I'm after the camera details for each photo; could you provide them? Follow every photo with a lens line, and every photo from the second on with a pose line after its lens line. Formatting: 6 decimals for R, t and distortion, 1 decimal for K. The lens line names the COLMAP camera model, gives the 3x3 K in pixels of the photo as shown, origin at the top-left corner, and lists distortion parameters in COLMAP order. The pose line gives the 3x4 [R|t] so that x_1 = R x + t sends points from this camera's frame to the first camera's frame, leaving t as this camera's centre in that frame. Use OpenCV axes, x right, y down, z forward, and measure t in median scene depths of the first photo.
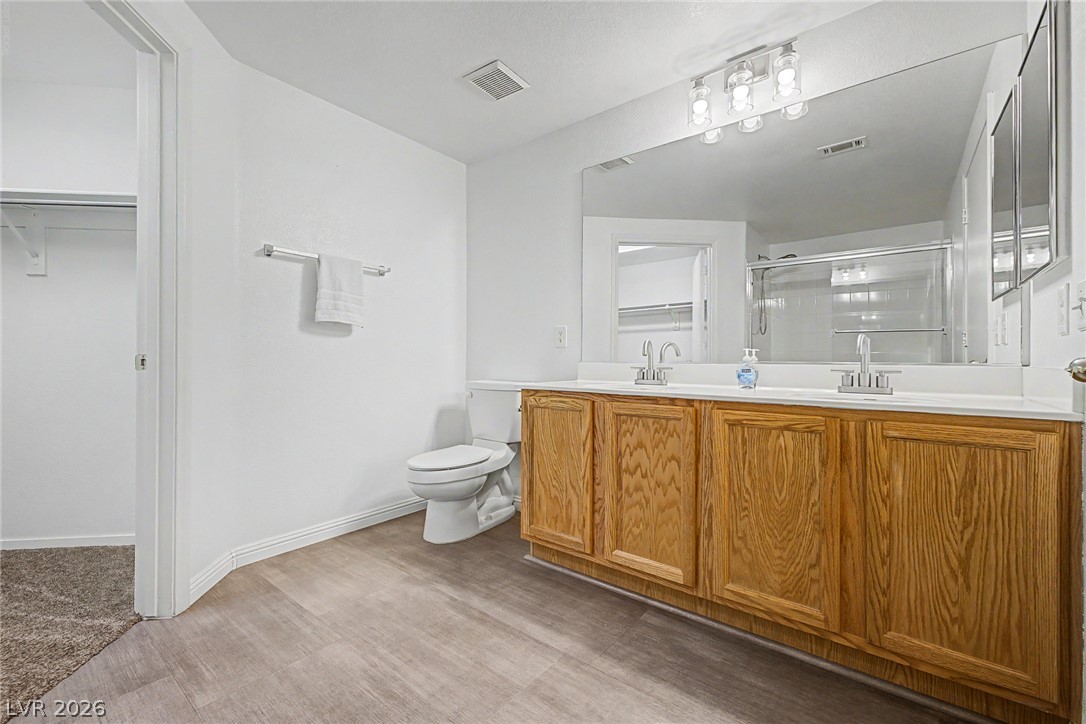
lens RADIAL K [[458.1, 0, 541.3], [0, 458.1, 357.6], [0, 0, 1]] dist [0.003111, 0.000023]
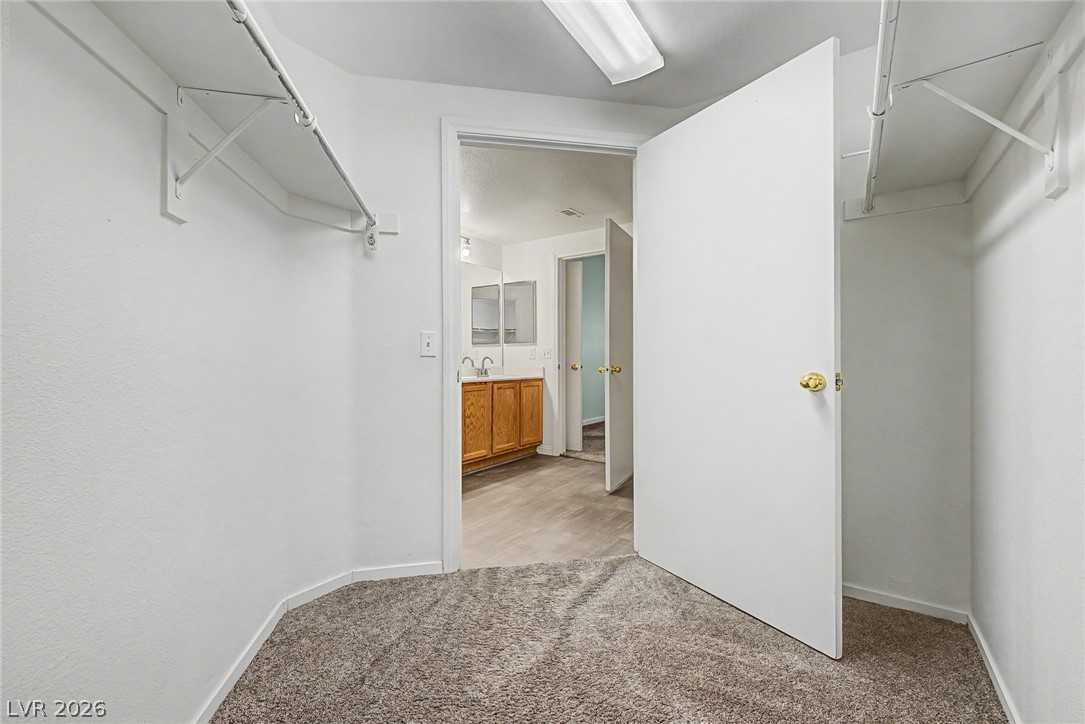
lens RADIAL K [[457.7, 0, 540.9], [0, 457.7, 357.6], [0, 0, 1]] dist [0.003111, 0.000023]
pose [[-0.069949, -0.003530, 0.997544, -2.248390], [0.001003, 0.999993, 0.003609, -0.052053], [-0.997550, 0.001253, -0.069945, 0.882183]]
